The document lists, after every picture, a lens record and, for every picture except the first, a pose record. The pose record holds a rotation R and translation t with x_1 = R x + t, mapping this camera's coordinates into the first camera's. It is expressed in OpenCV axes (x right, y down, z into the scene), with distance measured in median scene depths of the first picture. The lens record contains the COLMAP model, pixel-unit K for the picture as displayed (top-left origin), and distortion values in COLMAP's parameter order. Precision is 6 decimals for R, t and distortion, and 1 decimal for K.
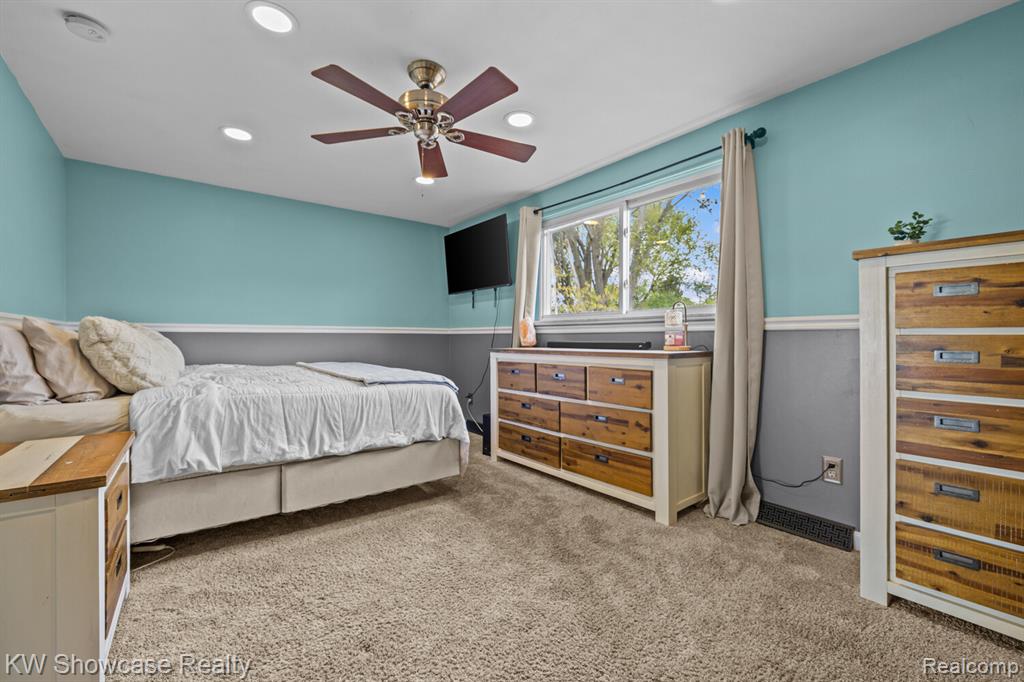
lens RADIAL K [[430.7, 0, 512.0], [0, 430.7, 341.0], [0, 0, 1]] dist [-0.000147, -0.000029]
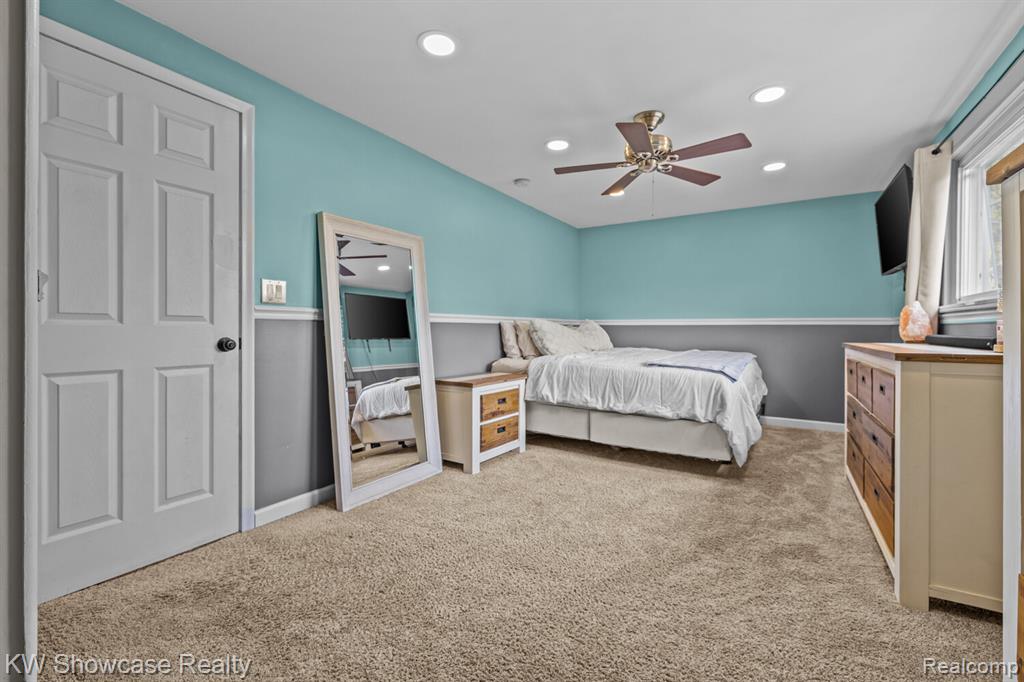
lens RADIAL K [[430.1, 0, 513.9], [0, 430.1, 336.1], [0, 0, 1]] dist [-0.000945, 0.000068]
pose [[0.346159, 0.017931, -0.938005, 0.787051], [-0.008996, 0.999835, 0.015793, -0.004136], [0.938133, 0.002972, 0.346263, 0.181466]]
